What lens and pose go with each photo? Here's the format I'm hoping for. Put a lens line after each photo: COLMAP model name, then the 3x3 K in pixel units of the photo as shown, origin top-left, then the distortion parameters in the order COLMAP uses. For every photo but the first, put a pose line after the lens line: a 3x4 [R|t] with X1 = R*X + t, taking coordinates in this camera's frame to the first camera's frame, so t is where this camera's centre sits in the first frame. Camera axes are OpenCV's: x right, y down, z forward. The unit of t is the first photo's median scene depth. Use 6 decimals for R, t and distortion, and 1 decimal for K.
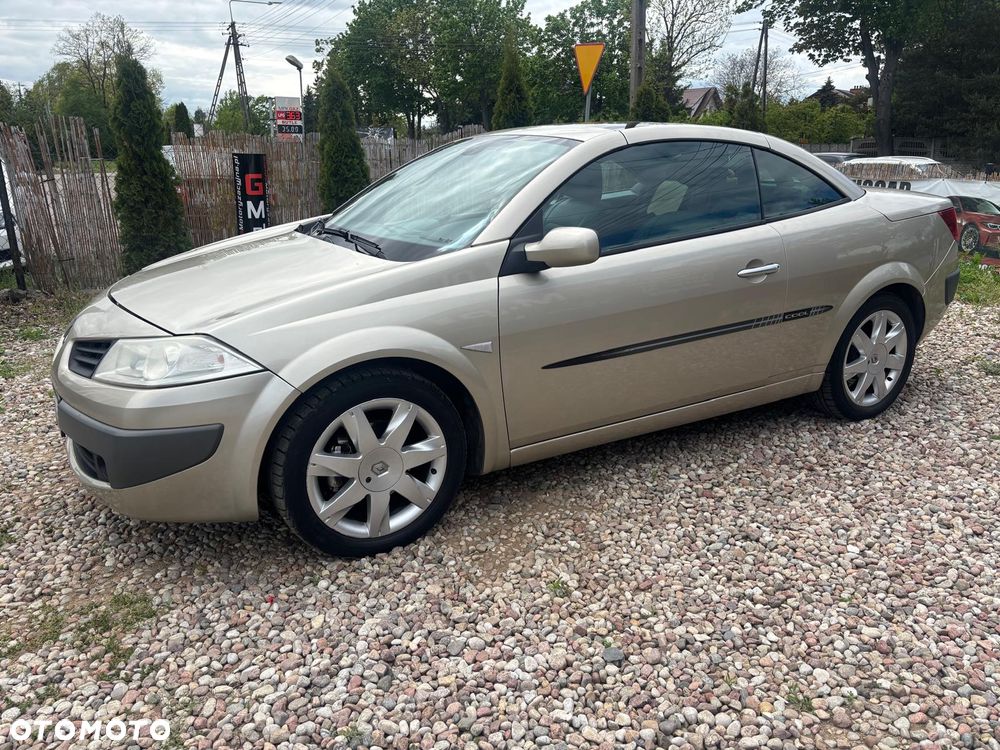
lens RADIAL K [[759.4, 0, 515.1], [0, 759.4, 360.5], [0, 0, 1]] dist [0.061304, -0.060220]
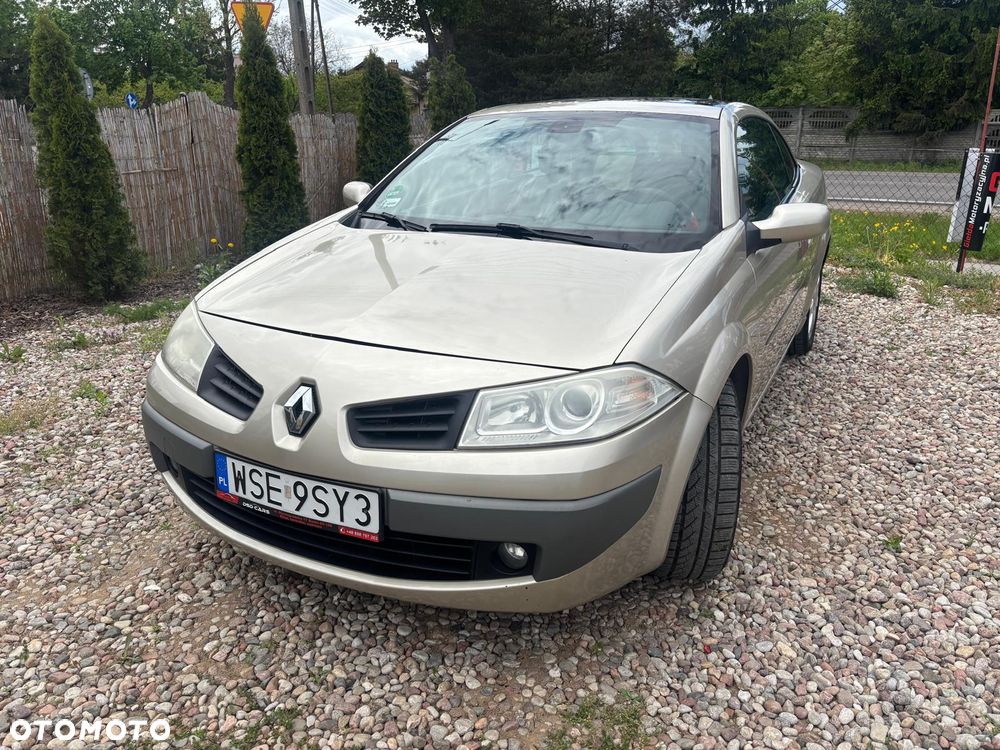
lens RADIAL K [[759.4, 0, 507.6], [0, 759.4, 355.1], [0, 0, 1]] dist [0.061304, -0.060220]
pose [[0.844642, -0.161217, 0.510478, -0.296823], [0.145601, 0.986811, 0.070738, -0.037719], [-0.515150, 0.014578, 0.856976, 0.118212]]
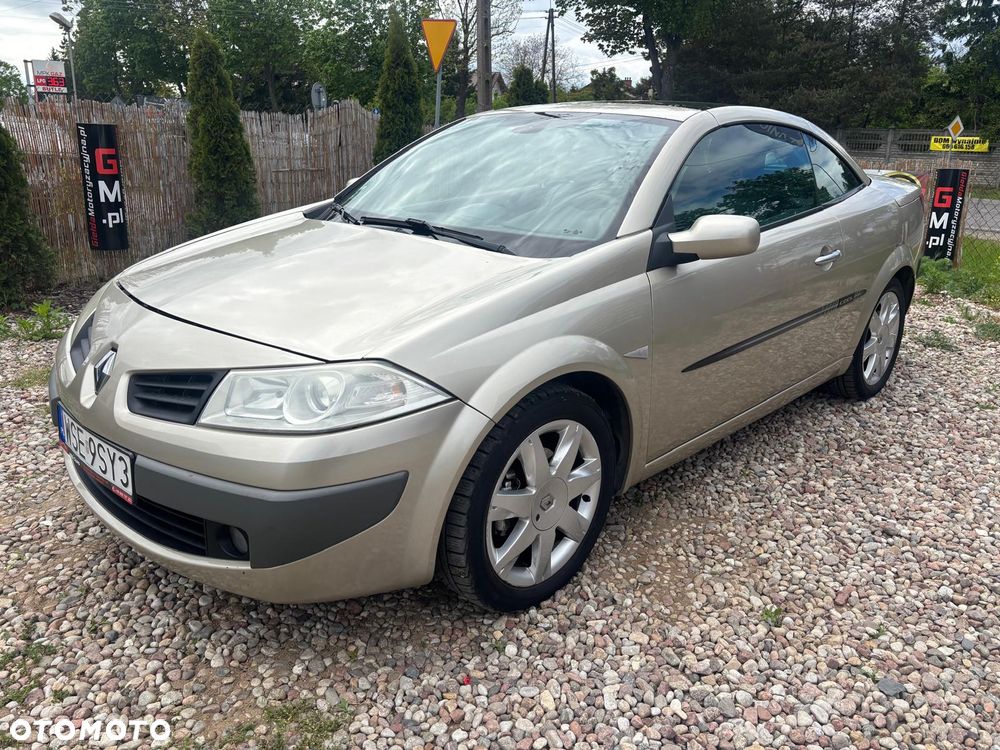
lens RADIAL K [[759.4, 0, 509.0], [0, 759.4, 356.4], [0, 0, 1]] dist [0.061304, -0.060220]
pose [[0.963654, -0.054525, 0.261530, -0.153476], [0.049869, 0.998457, 0.024415, -0.015490], [-0.262457, -0.010485, 0.964887, 0.069074]]
